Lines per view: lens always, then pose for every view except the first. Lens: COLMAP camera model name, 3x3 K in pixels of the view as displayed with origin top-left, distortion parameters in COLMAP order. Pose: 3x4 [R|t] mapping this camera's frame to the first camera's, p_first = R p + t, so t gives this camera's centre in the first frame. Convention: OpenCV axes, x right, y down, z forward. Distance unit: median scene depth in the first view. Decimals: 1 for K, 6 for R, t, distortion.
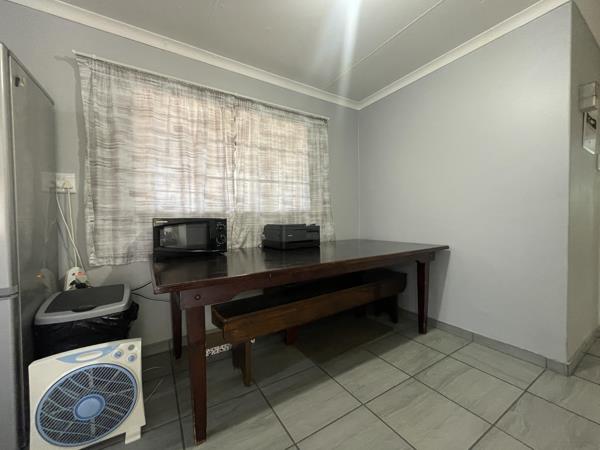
lens RADIAL K [[241.1, 0, 300.4], [0, 241.1, 222.7], [0, 0, 1]] dist [0.000795, 0.000103]
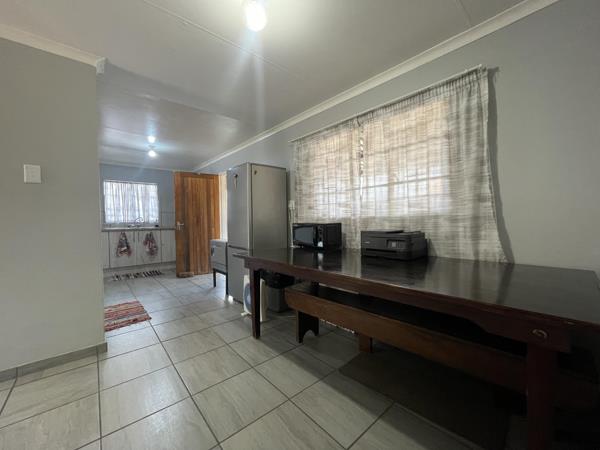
lens RADIAL K [[241.1, 0, 301.2], [0, 241.1, 224.4], [0, 0, 1]] dist [0.000795, 0.000103]
pose [[0.175389, 0.025874, -0.984159, 0.815833], [-0.007548, 0.999661, 0.024936, -0.037615], [0.984470, 0.003055, 0.175525, 0.532145]]
